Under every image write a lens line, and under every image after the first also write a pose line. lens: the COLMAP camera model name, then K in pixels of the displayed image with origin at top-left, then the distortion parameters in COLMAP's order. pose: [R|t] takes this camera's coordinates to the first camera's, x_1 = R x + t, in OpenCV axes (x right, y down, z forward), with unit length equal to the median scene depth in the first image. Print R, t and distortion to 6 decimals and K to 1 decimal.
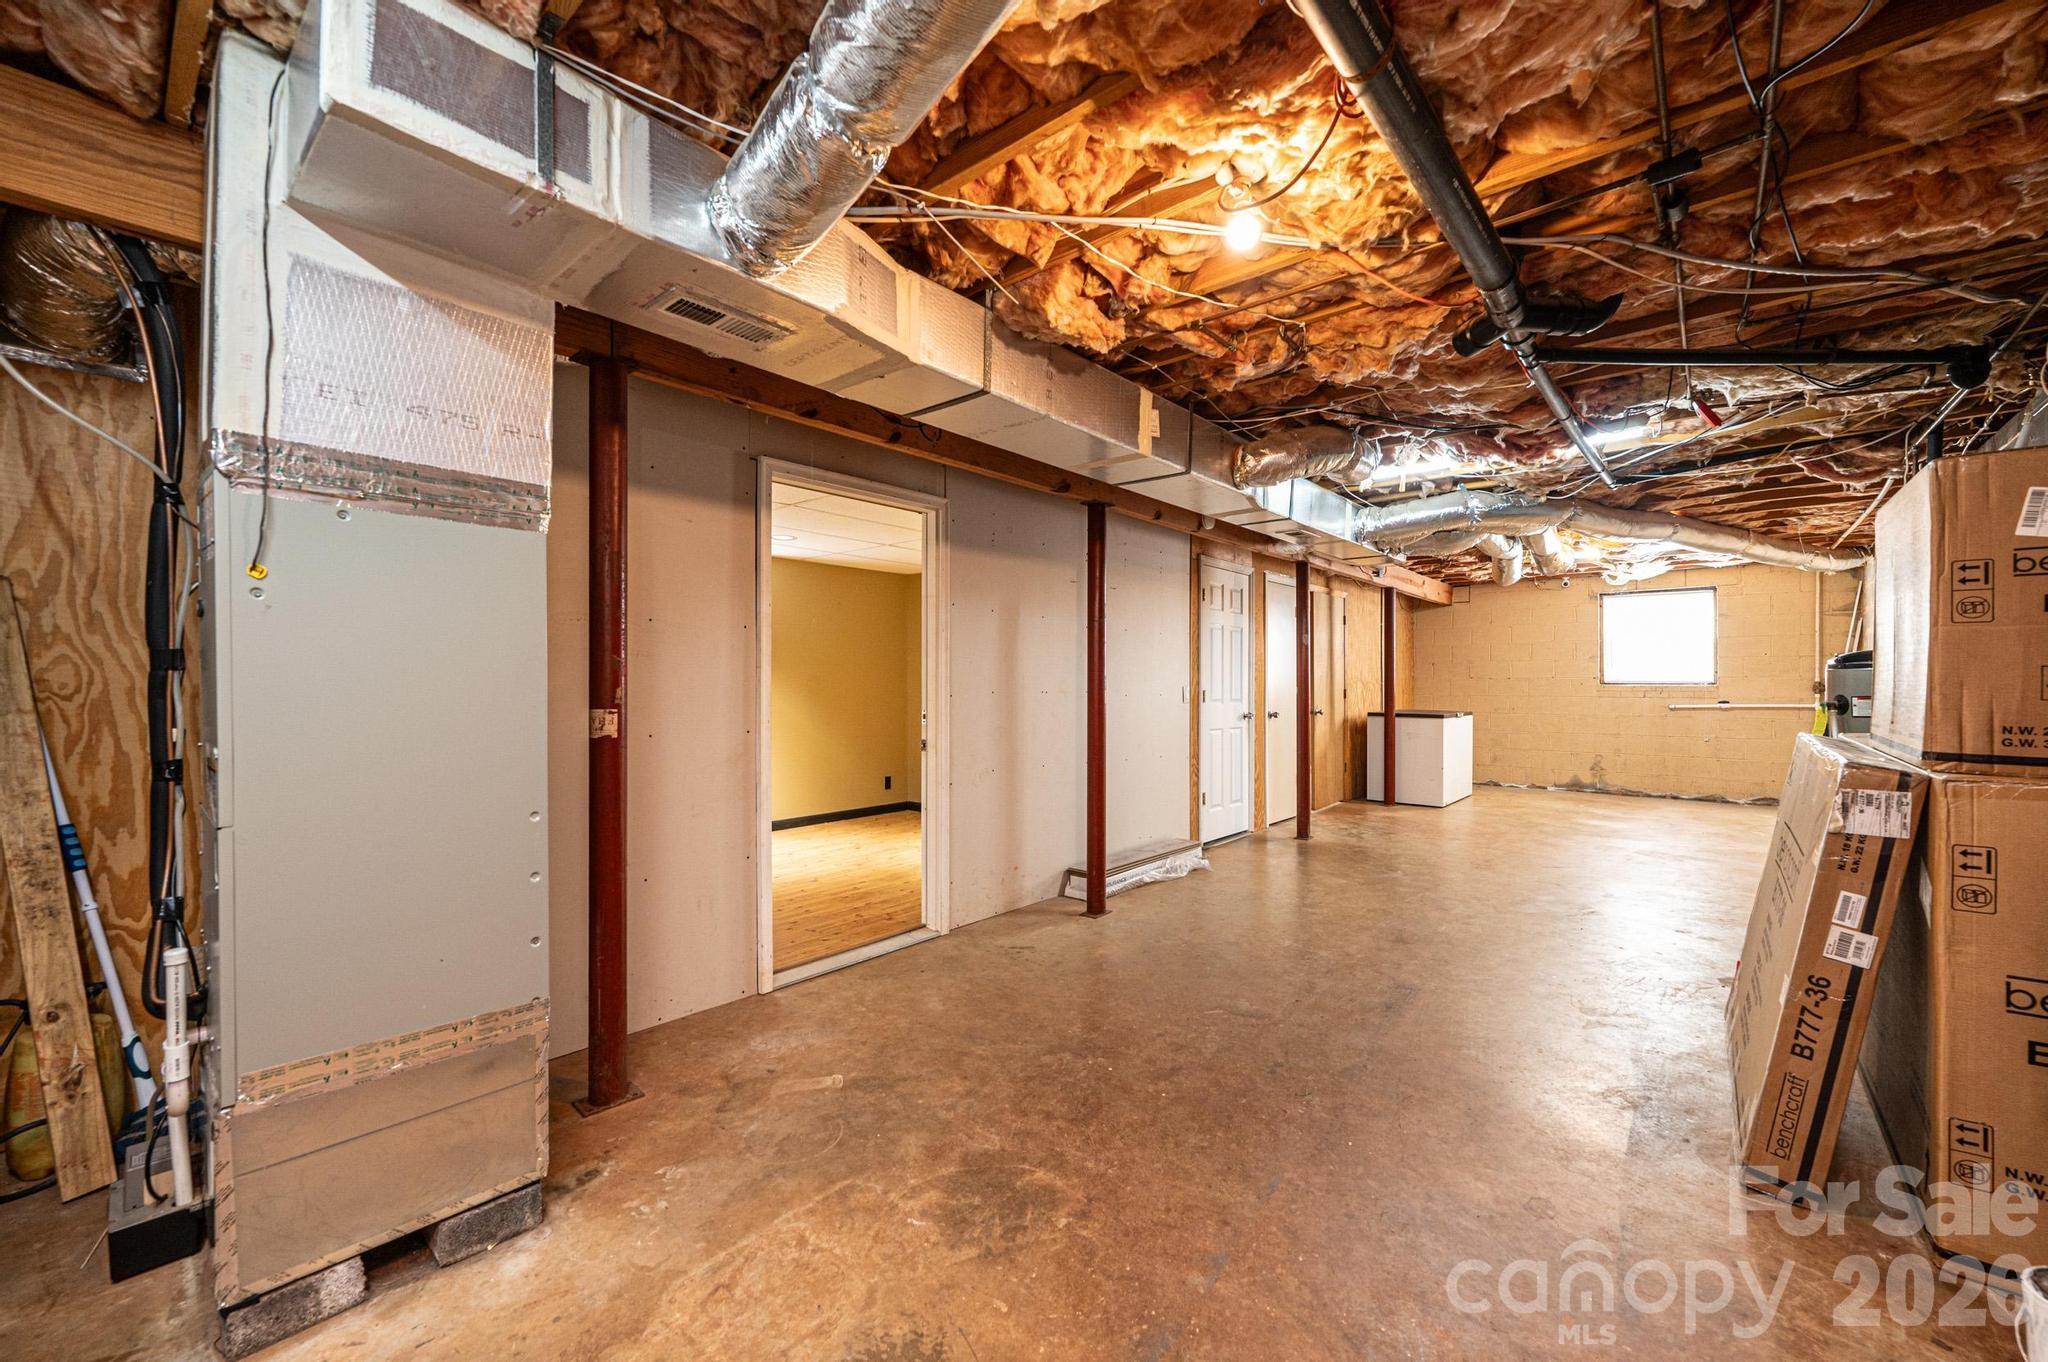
lens RADIAL K [[812.4, 0, 1022.9], [0, 812.4, 681.2], [0, 0, 1]] dist [0.001203, -0.000099]
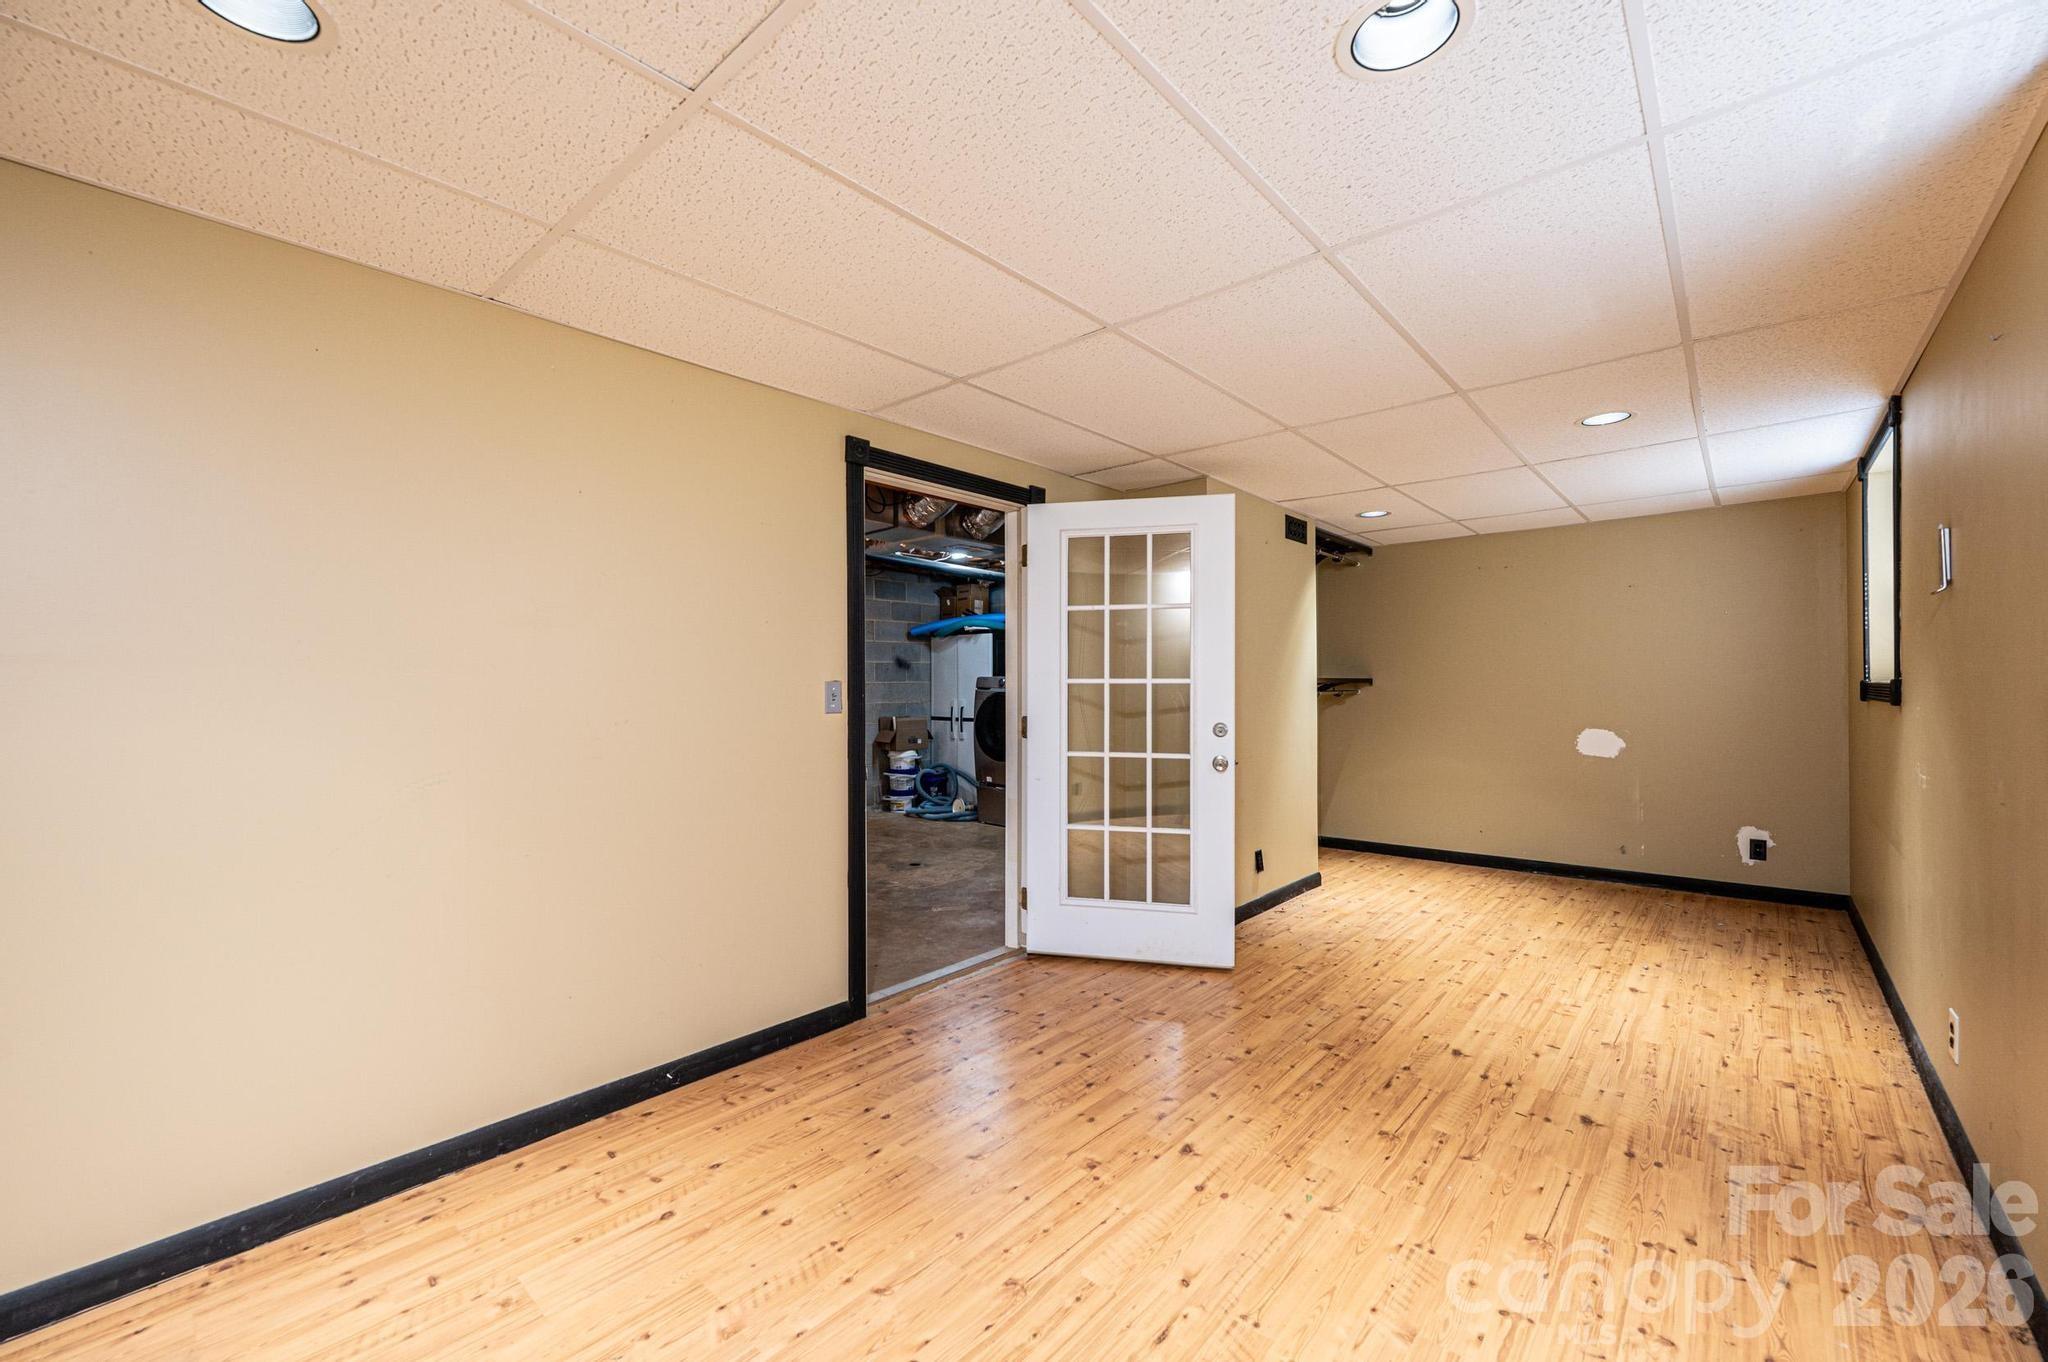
lens RADIAL K [[812.4, 0, 1023.7], [0, 812.4, 681.1], [0, 0, 1]] dist [0.001203, -0.000099]
pose [[-0.999904, 0.001471, 0.013779, -0.353320], [0.001425, 0.999993, -0.003352, -0.006353], [-0.013784, -0.003332, -0.999899, 2.198937]]
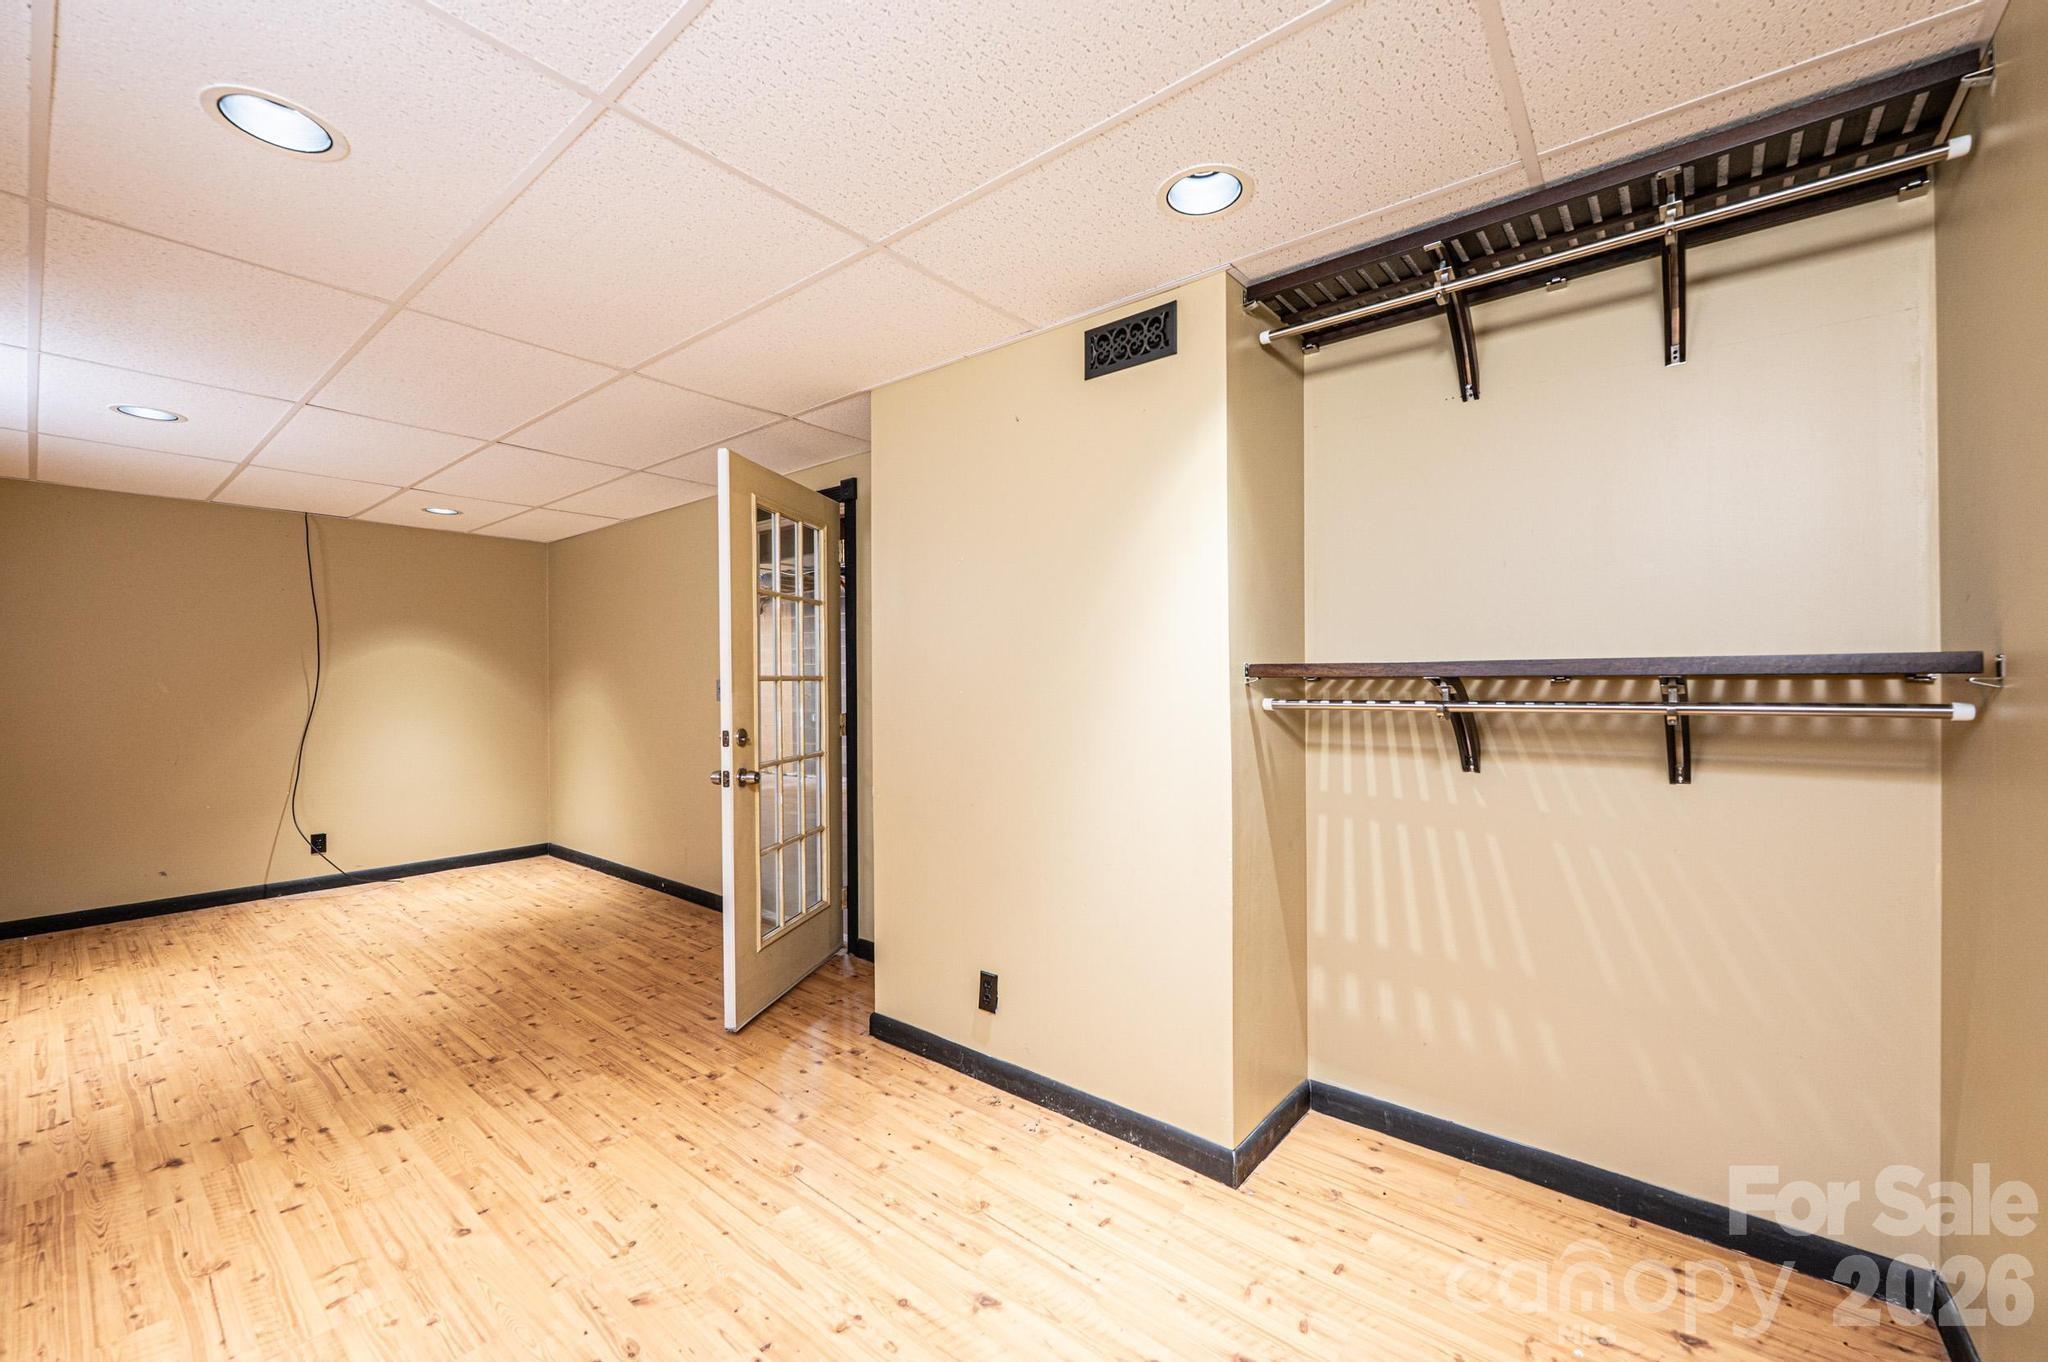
lens RADIAL K [[812.4, 0, 1024.7], [0, 812.4, 682.0], [0, 0, 1]] dist [0.001203, -0.000099]
pose [[-0.027605, -0.003018, 0.999614, -1.508098], [0.005662, 0.999979, 0.003175, -0.006475], [-0.999603, 0.005747, -0.027587, 0.810058]]
